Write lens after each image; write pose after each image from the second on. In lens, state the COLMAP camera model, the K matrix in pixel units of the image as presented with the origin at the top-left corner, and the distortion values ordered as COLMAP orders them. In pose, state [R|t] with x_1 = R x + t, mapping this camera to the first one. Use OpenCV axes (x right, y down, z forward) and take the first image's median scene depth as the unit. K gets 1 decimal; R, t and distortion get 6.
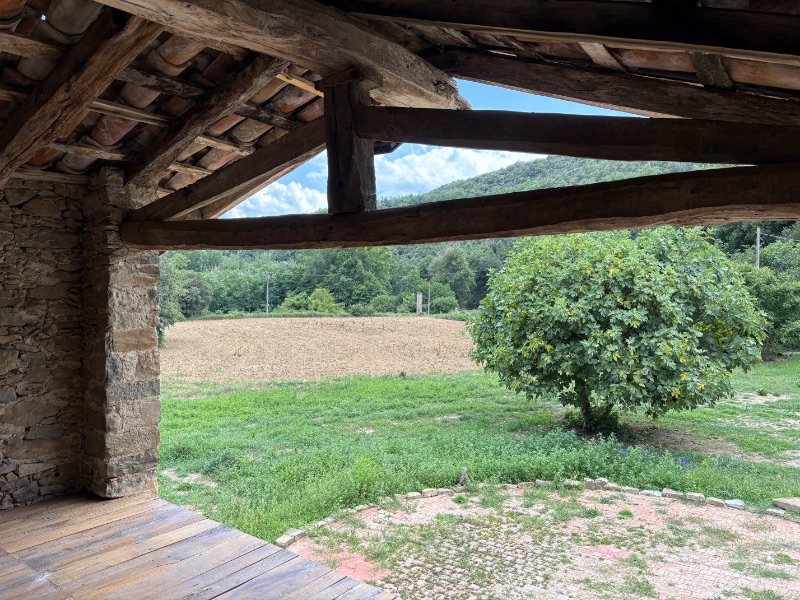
lens RADIAL K [[610.3, 0, 401.5], [0, 610.3, 298.9], [0, 0, 1]] dist [0.003918, -0.007090]
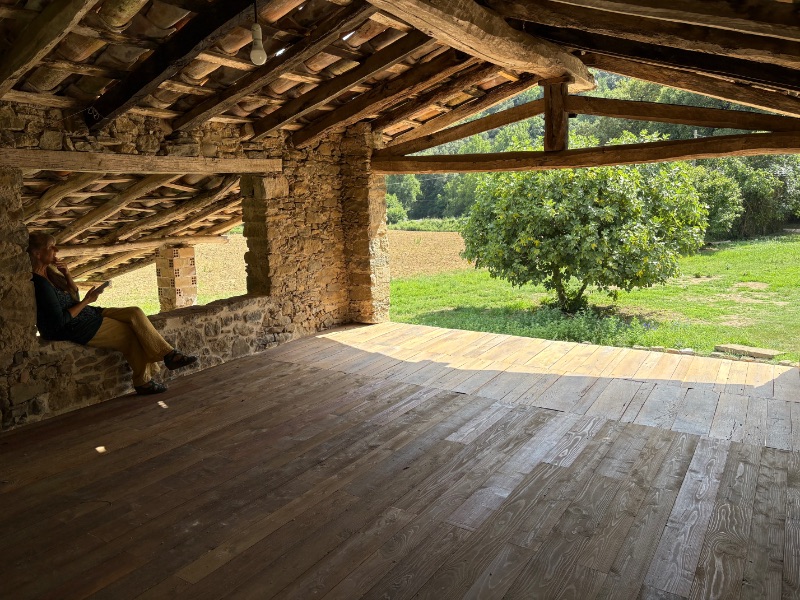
lens RADIAL K [[610.3, 0, 398.3], [0, 610.3, 300.2], [0, 0, 1]] dist [0.003918, -0.007090]
pose [[0.994144, -0.058704, 0.090732, -0.152567], [0.045023, 0.988246, 0.146093, 0.004494], [-0.098242, -0.141152, 0.985101, -0.180392]]
